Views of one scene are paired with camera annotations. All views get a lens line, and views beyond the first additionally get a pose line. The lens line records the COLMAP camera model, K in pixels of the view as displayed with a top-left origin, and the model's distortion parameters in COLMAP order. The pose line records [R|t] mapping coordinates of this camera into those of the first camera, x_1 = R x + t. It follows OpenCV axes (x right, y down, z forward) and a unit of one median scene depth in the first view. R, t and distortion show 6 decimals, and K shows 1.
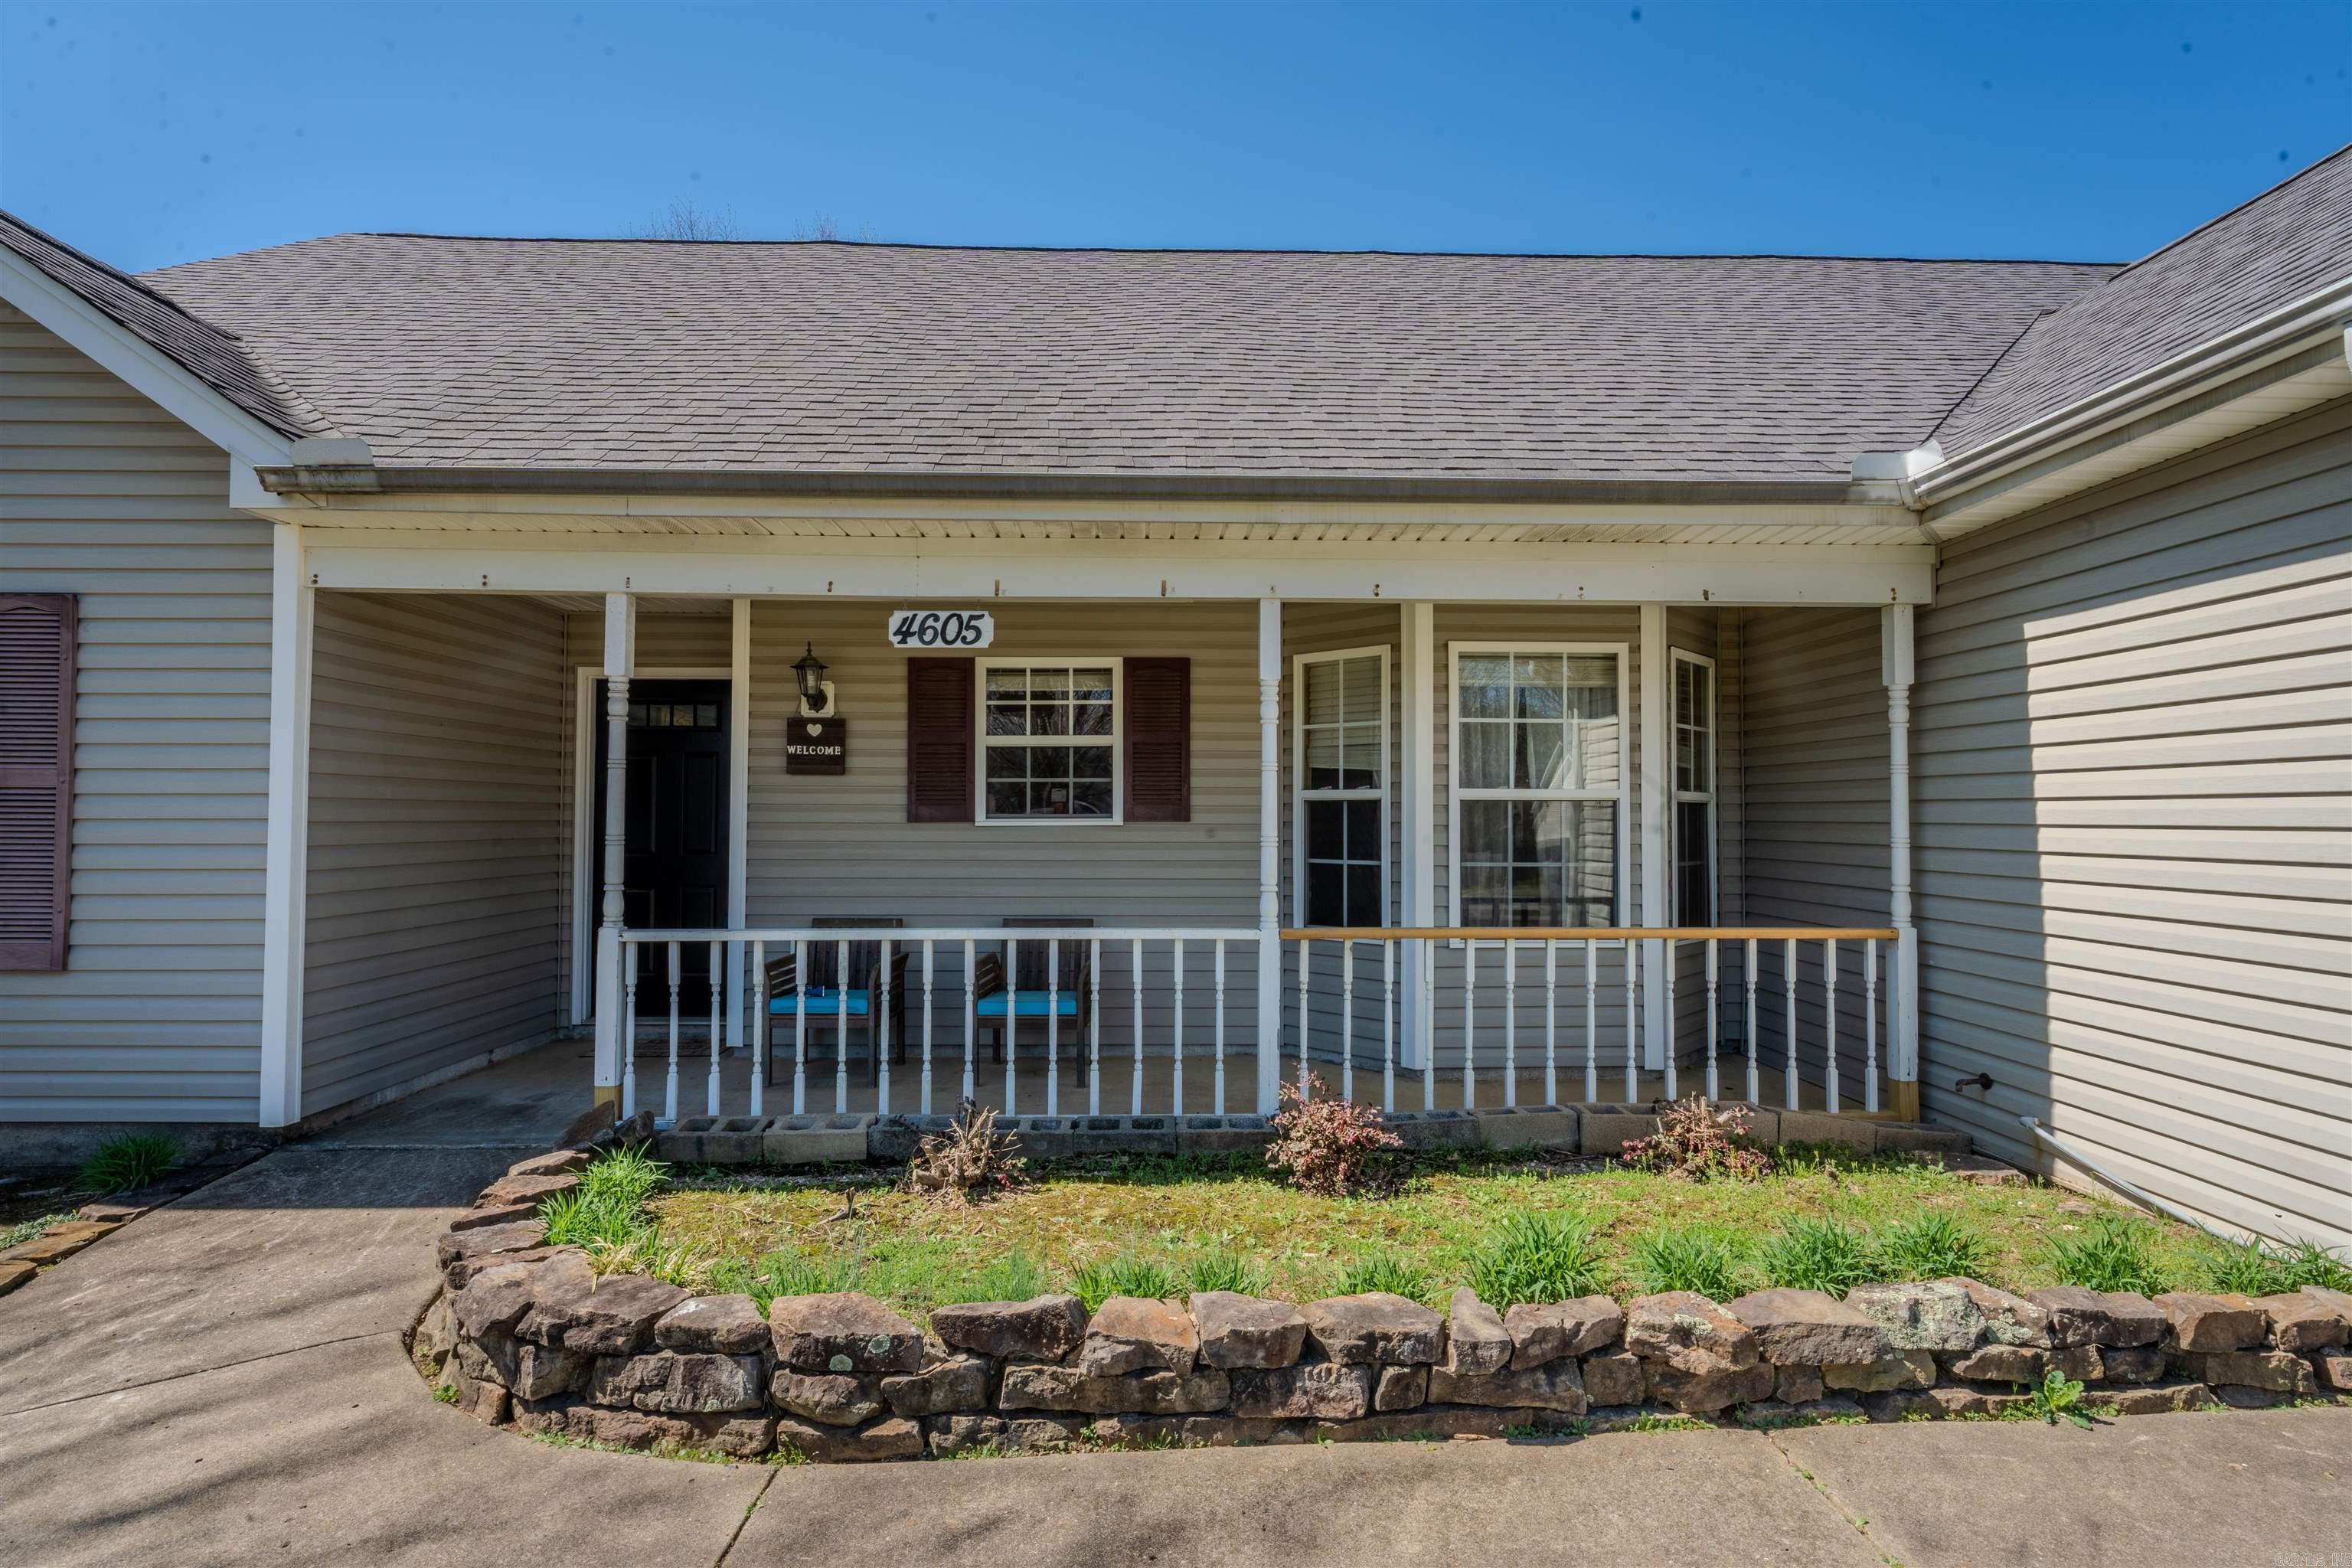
lens RADIAL K [[1133.8, 0, 1180.1], [0, 1133.8, 786.8], [0, 0, 1]] dist [-0.011401, -0.000112]
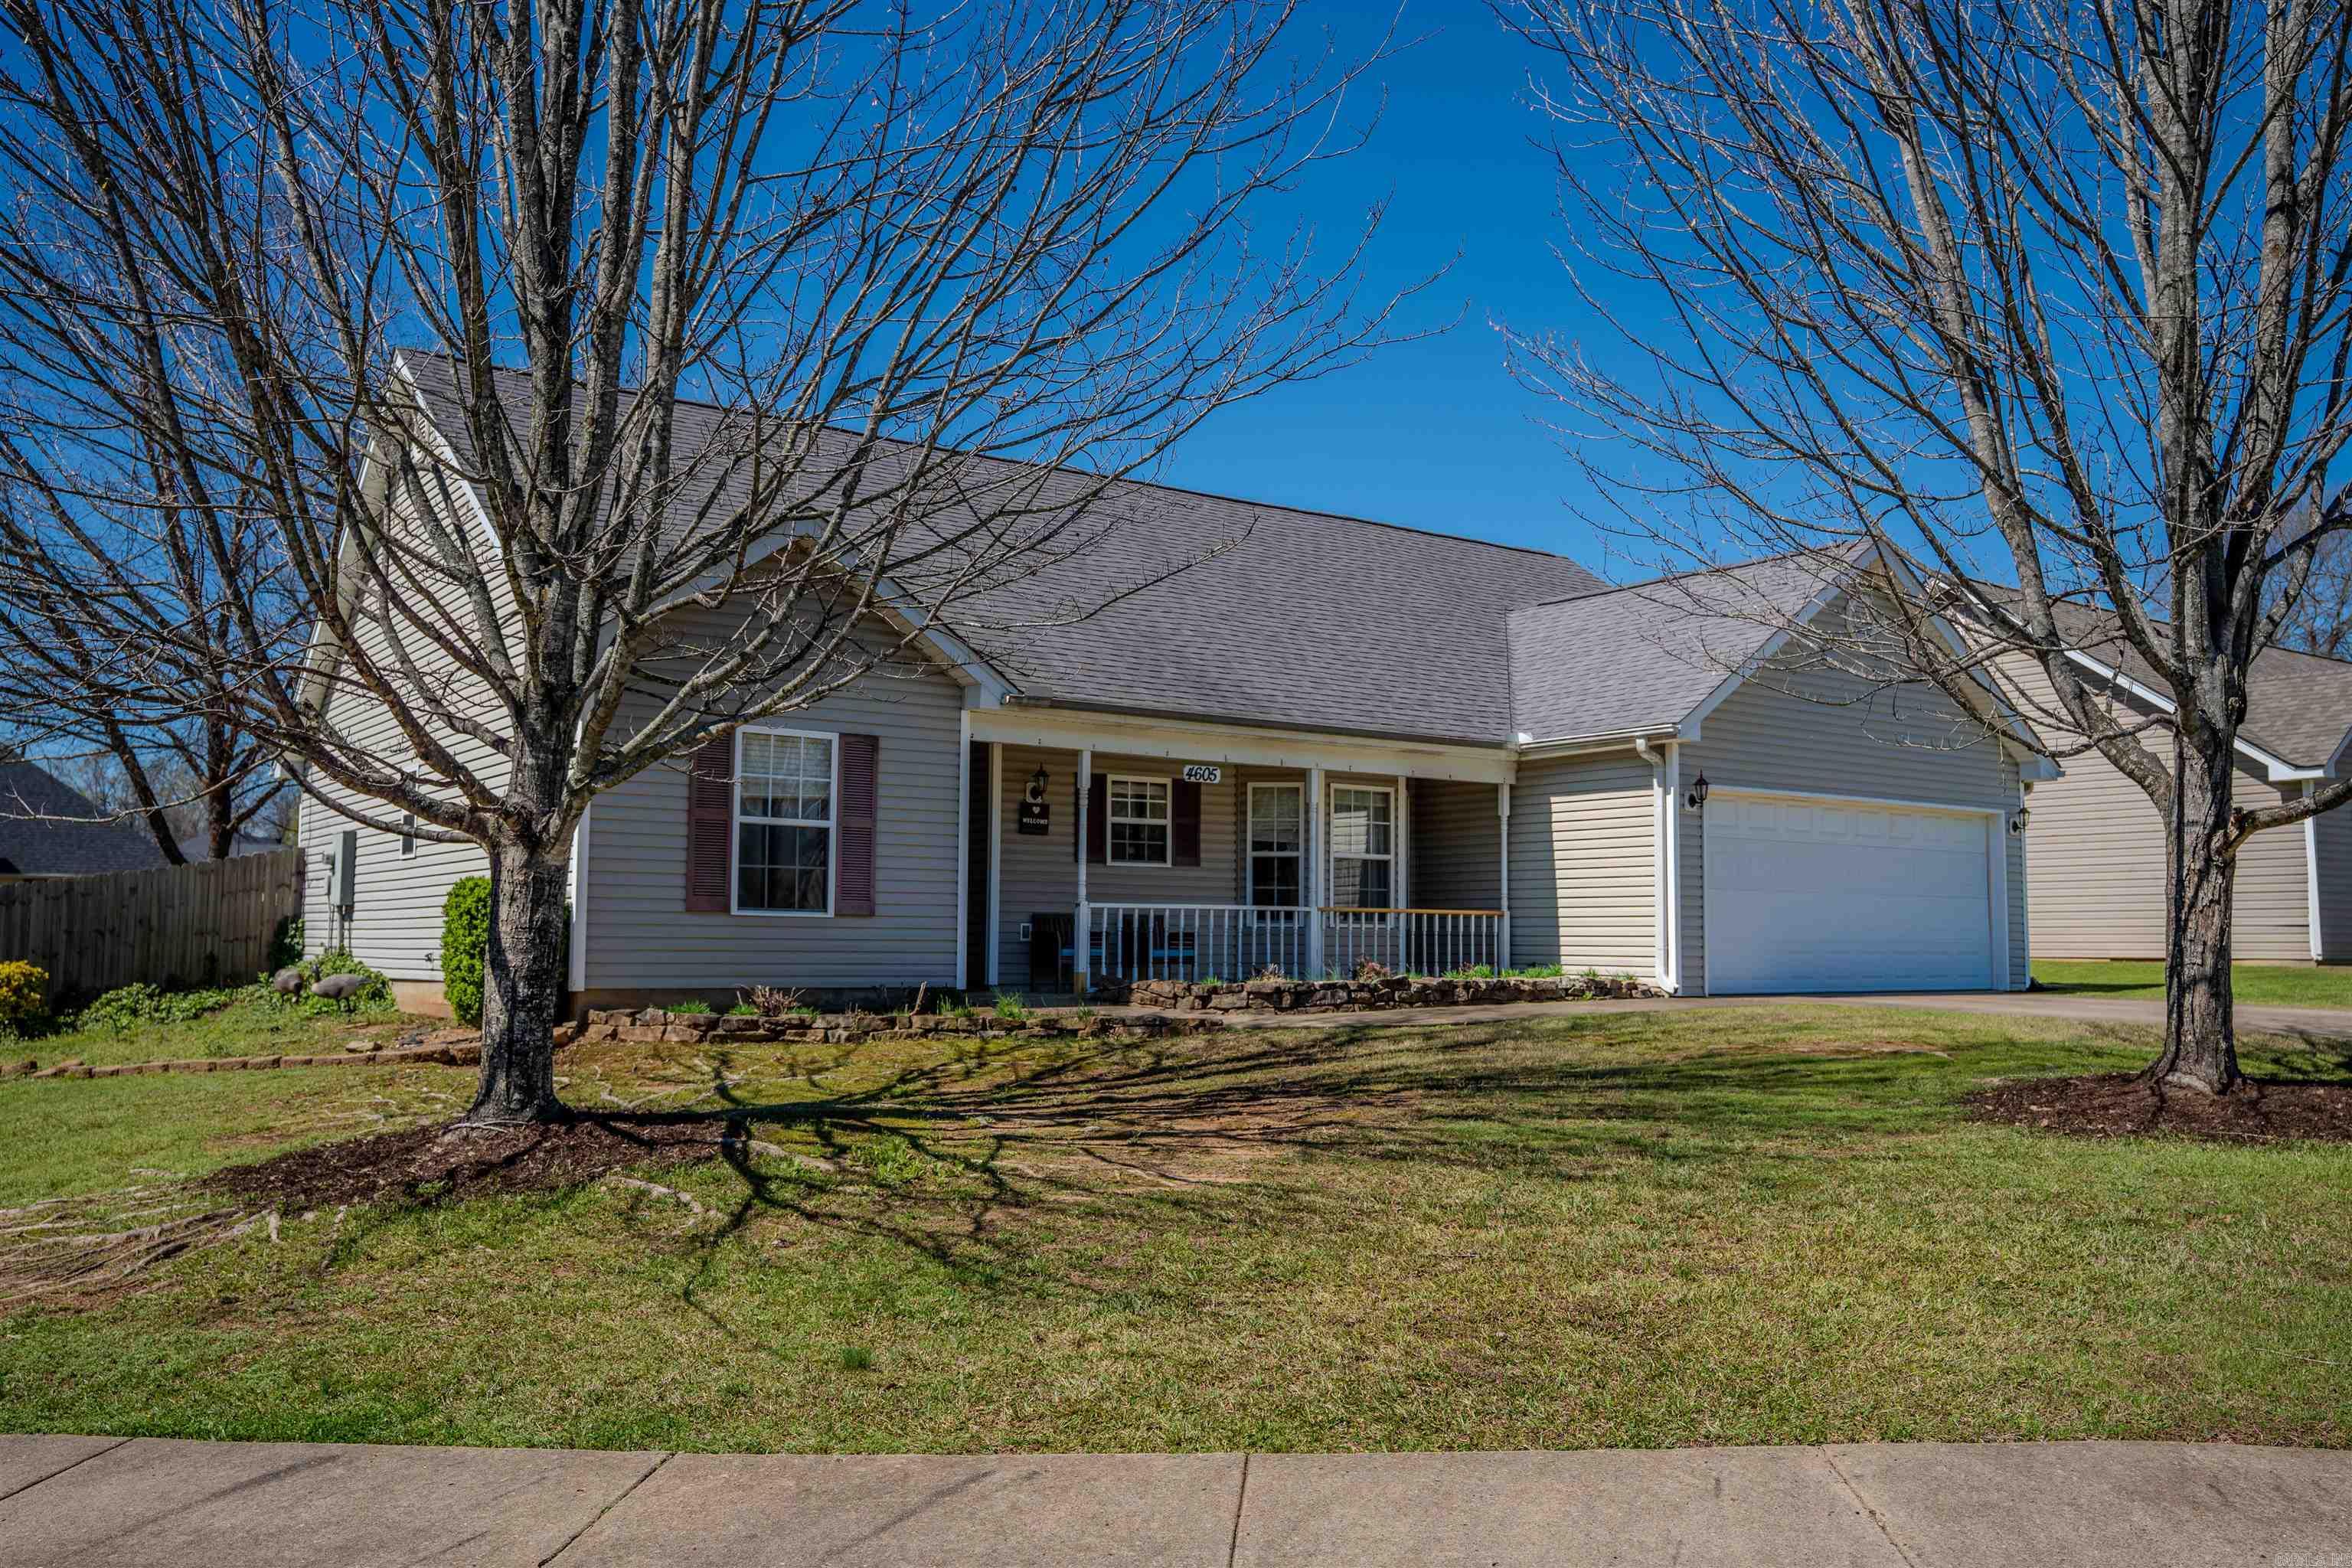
lens RADIAL K [[1881.8, 0, 1173.0], [0, 1881.8, 781.3], [0, 0, 1]] dist [-0.090820, 0.133207]
pose [[0.829764, 0.052602, 0.555630, -1.970500], [-0.021016, 0.997787, -0.063076, 0.097280], [-0.557718, 0.040661, 0.829034, -1.762626]]
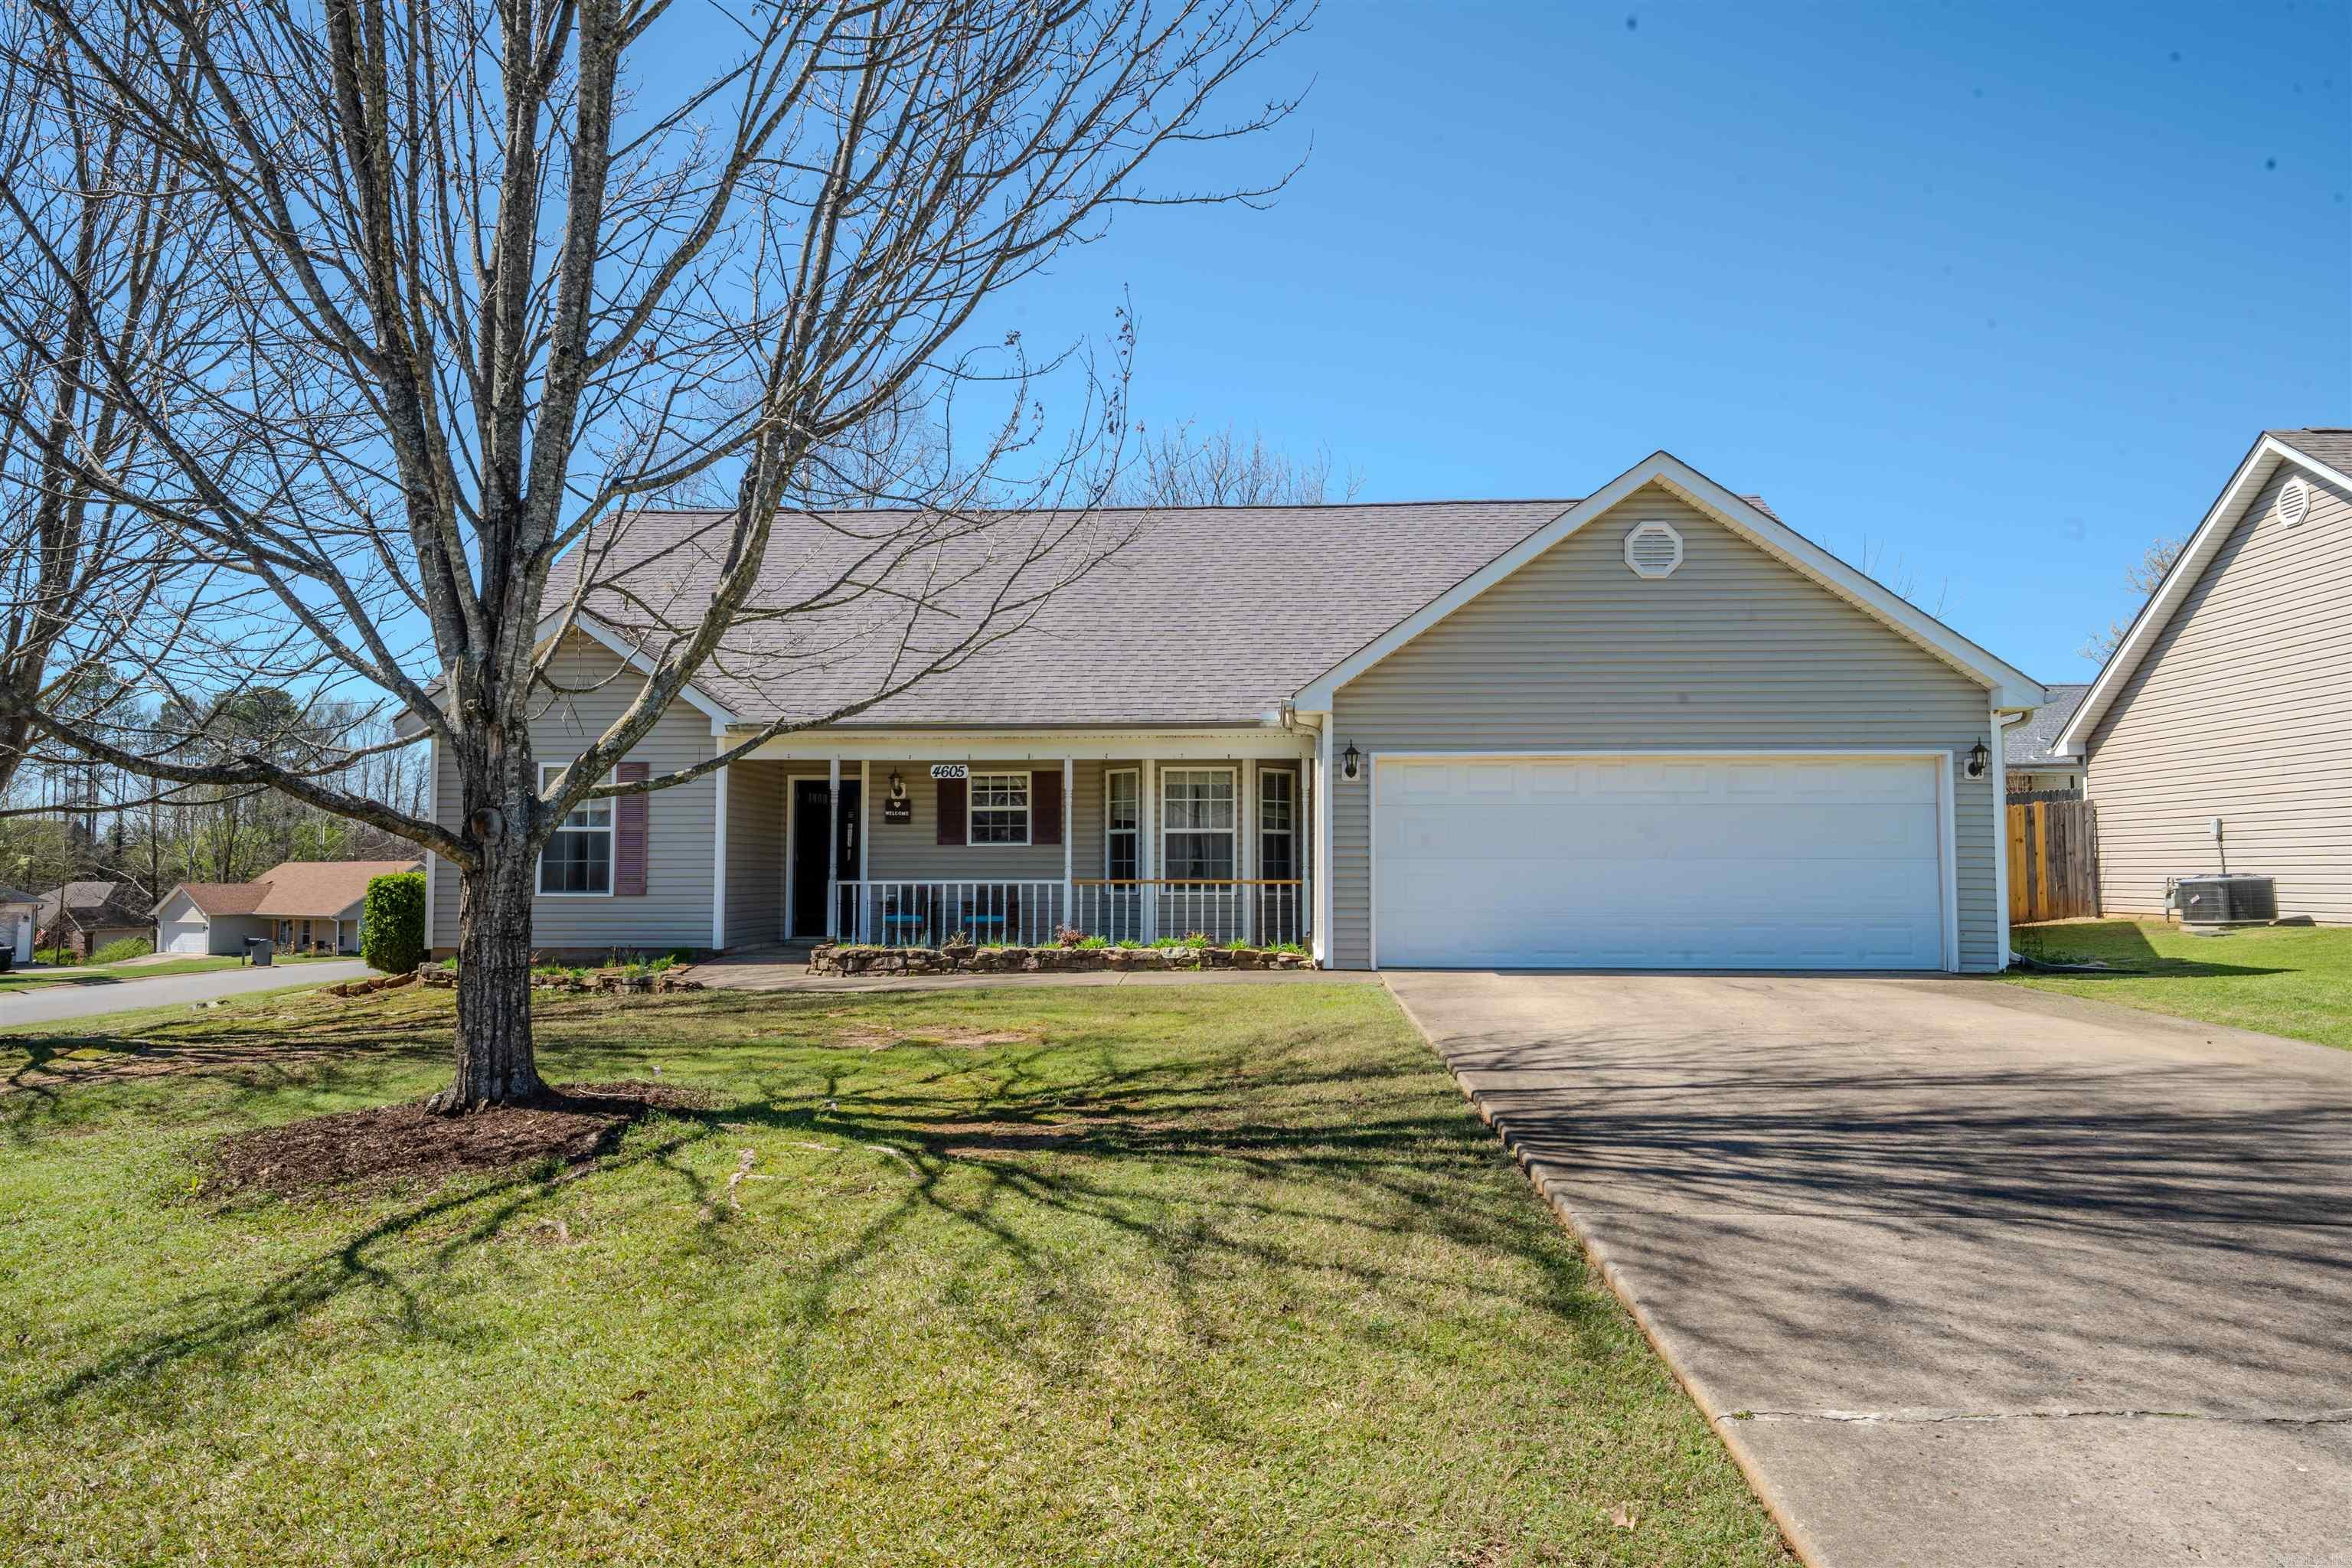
lens RADIAL K [[1521.4, 0, 1176.0], [0, 1521.4, 784.0], [0, 0, 1]] dist [0.024350, 0.000353]
pose [[0.996751, -0.007227, -0.080217, 0.526208], [0.004641, 0.999465, -0.032378, 0.011548], [0.080408, 0.031901, 0.996251, -2.190126]]
